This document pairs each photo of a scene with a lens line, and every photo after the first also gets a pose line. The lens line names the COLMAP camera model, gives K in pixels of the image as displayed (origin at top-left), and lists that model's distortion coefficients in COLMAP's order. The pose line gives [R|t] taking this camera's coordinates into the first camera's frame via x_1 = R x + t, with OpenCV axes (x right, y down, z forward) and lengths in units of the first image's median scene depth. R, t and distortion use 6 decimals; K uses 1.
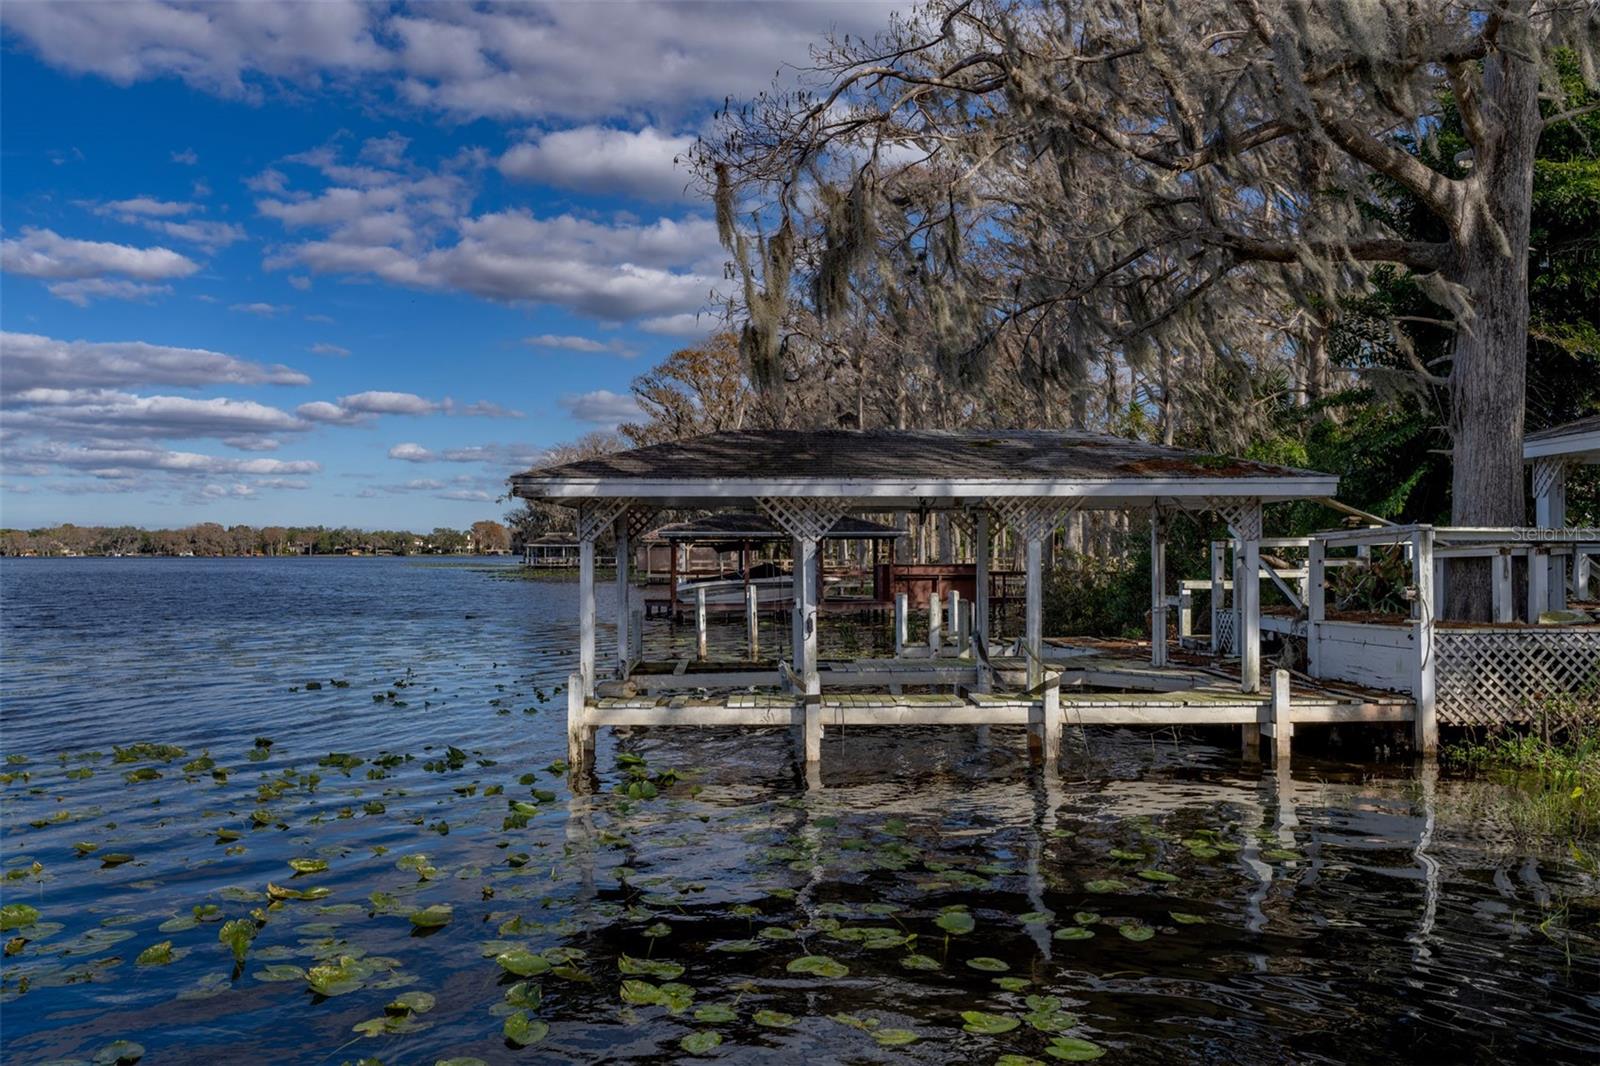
lens RADIAL K [[1225.2, 0, 800.1], [0, 1225.2, 496.8], [0, 0, 1]] dist [-0.029604, 0.051321]
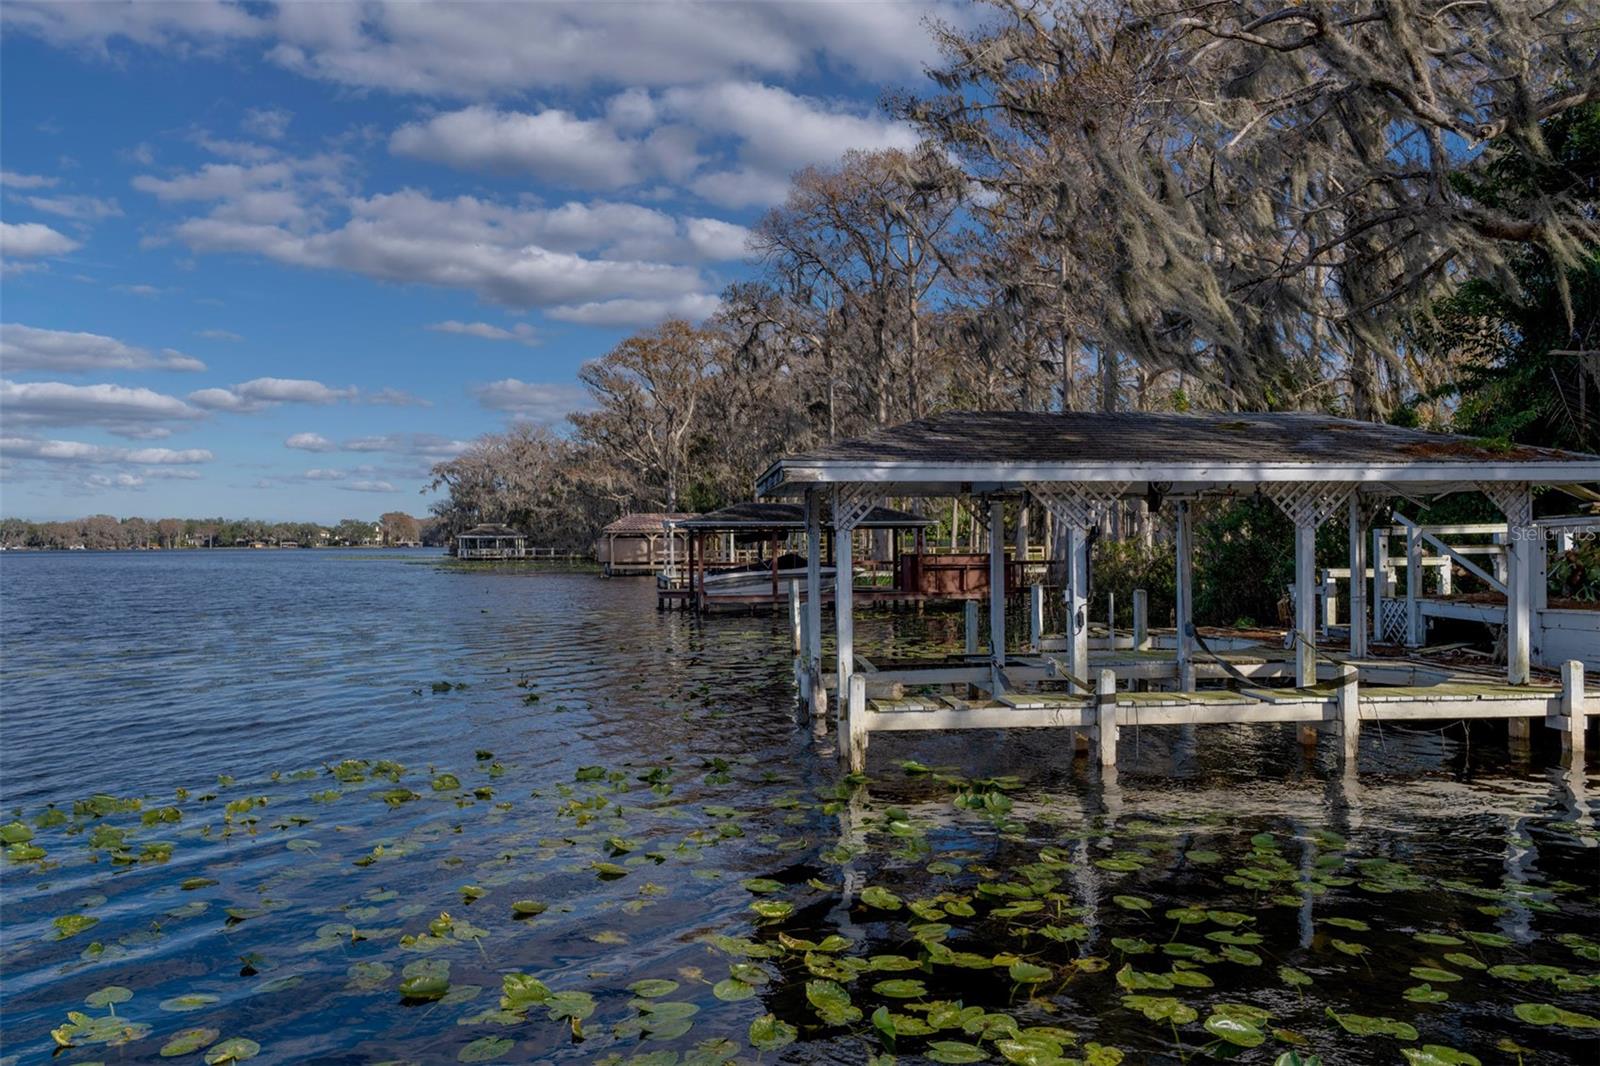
lens RADIAL K [[1208.1, 0, 801.4], [0, 1208.1, 567.0], [0, 0, 1]] dist [-0.004492, 0.001128]
pose [[0.996248, -0.006315, 0.086315, -0.071183], [0.000636, 0.997842, 0.065661, 0.001026], [-0.086544, -0.065360, 0.994102, 0.025942]]
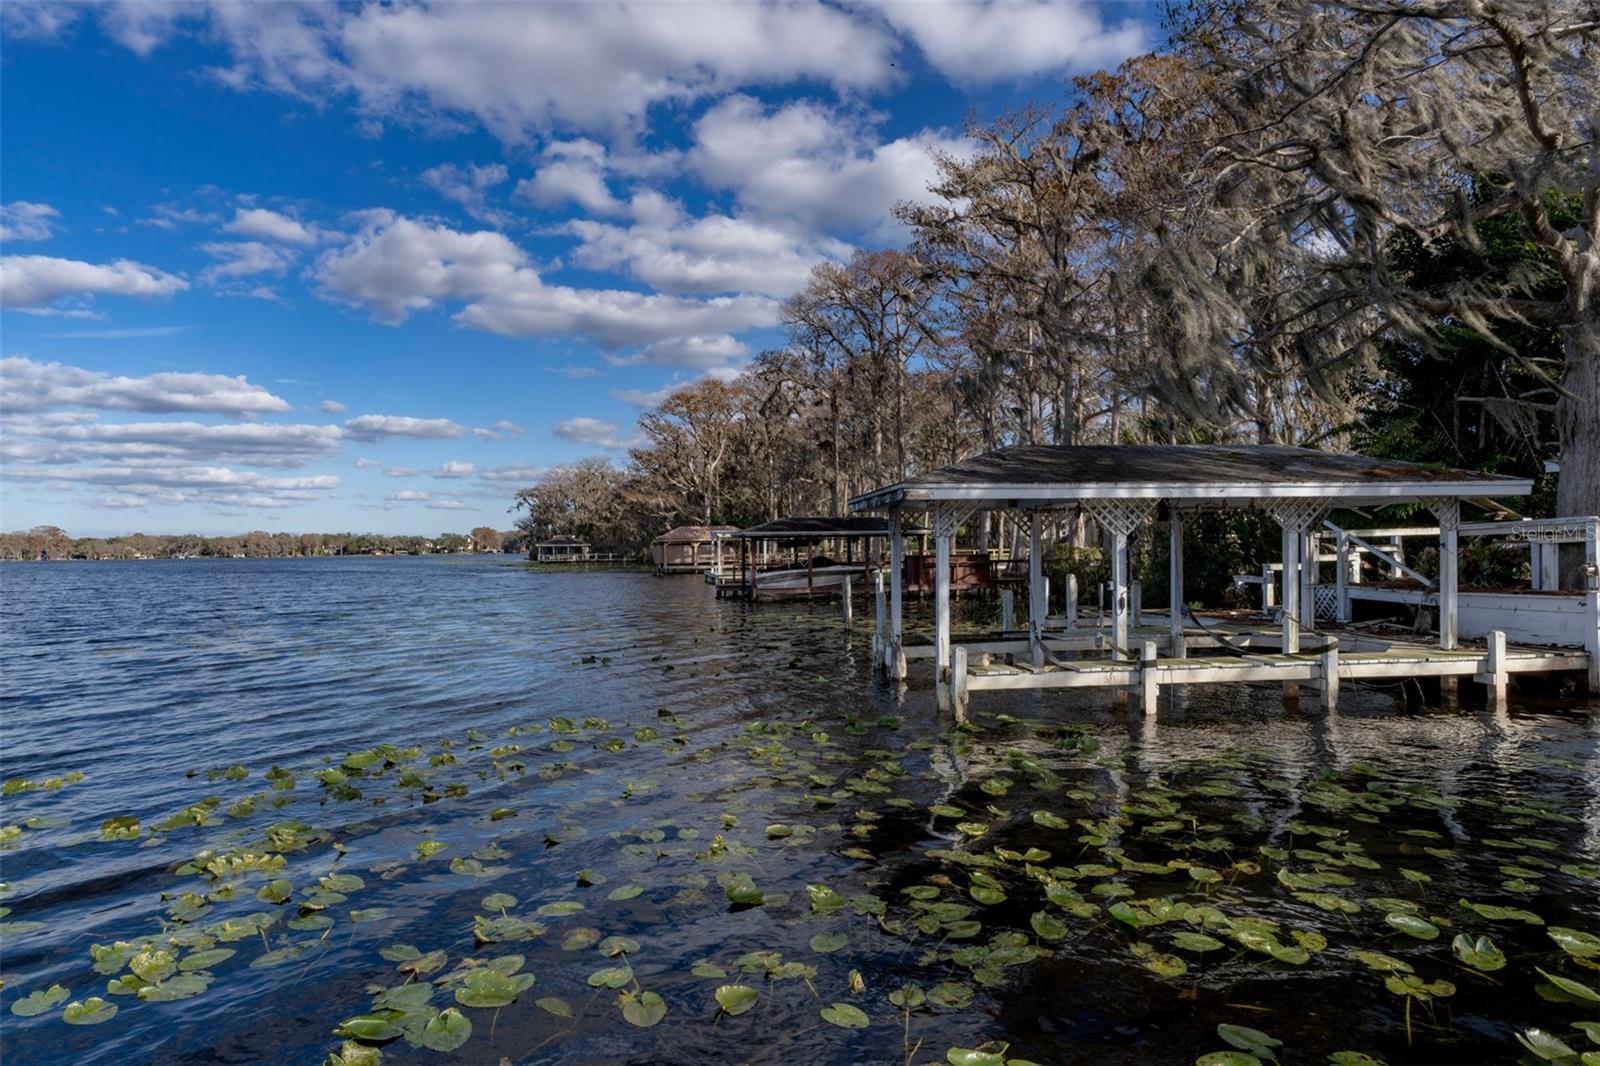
lens RADIAL K [[919.9, 0, 799.3], [0, 919.9, 545.9], [0, 0, 1]] dist [-0.009950, 0.000979]
pose [[0.994930, -0.012045, 0.099850, -0.101357], [0.007750, 0.999032, 0.043290, 0.001326], [-0.100275, -0.042297, 0.994060, 0.030568]]
